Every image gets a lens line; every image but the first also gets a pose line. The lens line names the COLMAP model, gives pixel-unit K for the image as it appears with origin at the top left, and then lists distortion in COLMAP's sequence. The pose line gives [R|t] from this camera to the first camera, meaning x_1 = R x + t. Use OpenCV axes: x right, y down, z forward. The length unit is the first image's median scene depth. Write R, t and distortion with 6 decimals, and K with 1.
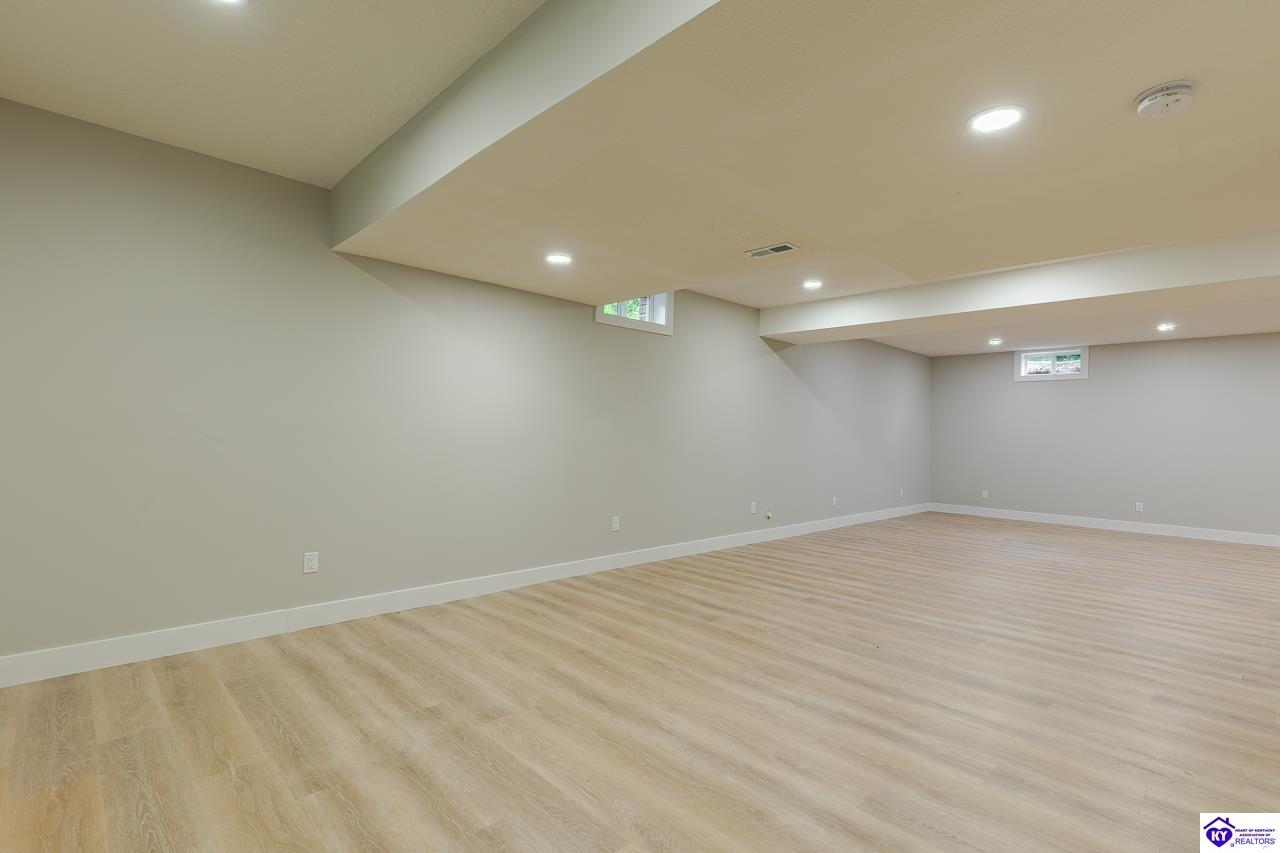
lens RADIAL K [[580.1, 0, 647.0], [0, 580.1, 429.8], [0, 0, 1]] dist [0.008282, -0.000974]
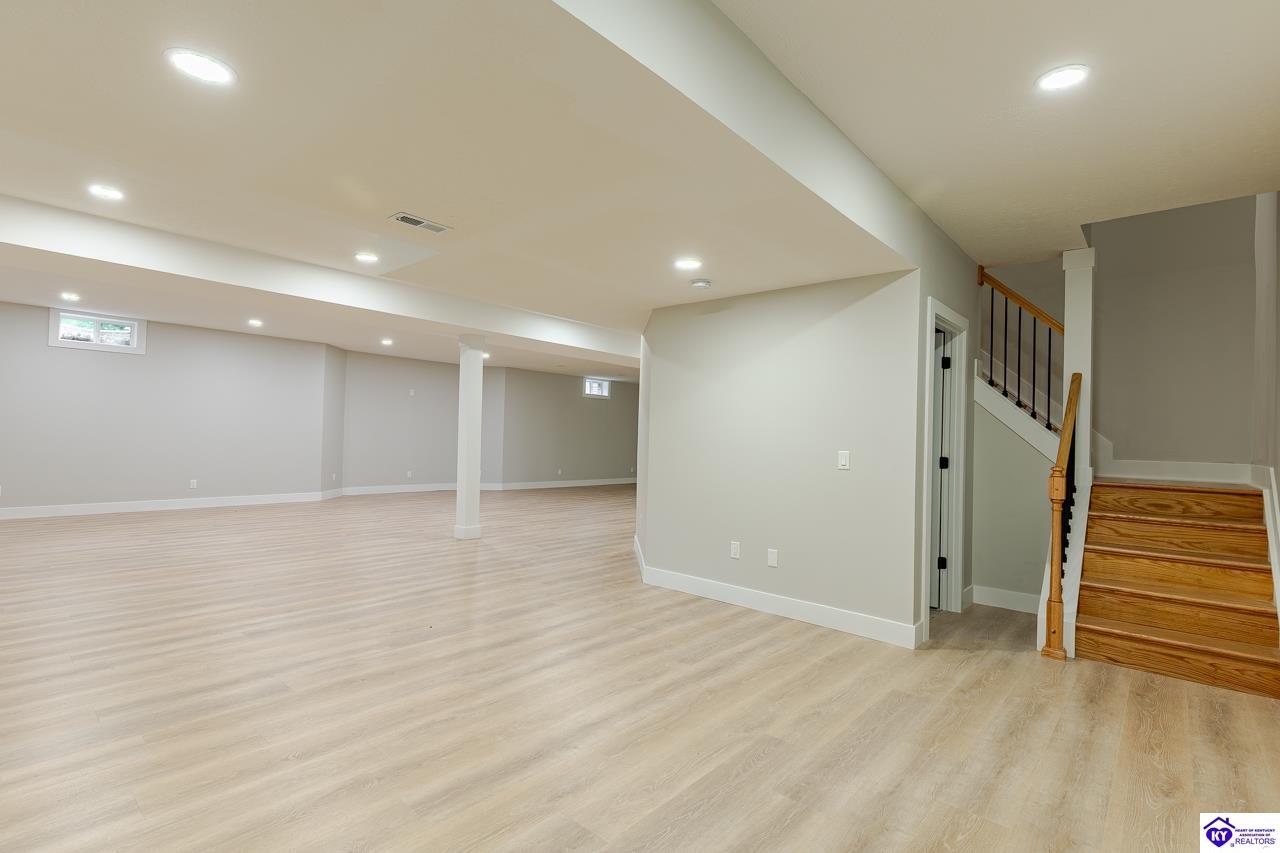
lens RADIAL K [[580.1, 0, 646.9], [0, 580.1, 428.2], [0, 0, 1]] dist [0.008282, -0.000974]
pose [[-0.049276, -0.009733, 0.998738, -0.608051], [-0.035029, 0.999354, 0.008010, -0.011521], [-0.998171, -0.034590, -0.049585, 0.596299]]
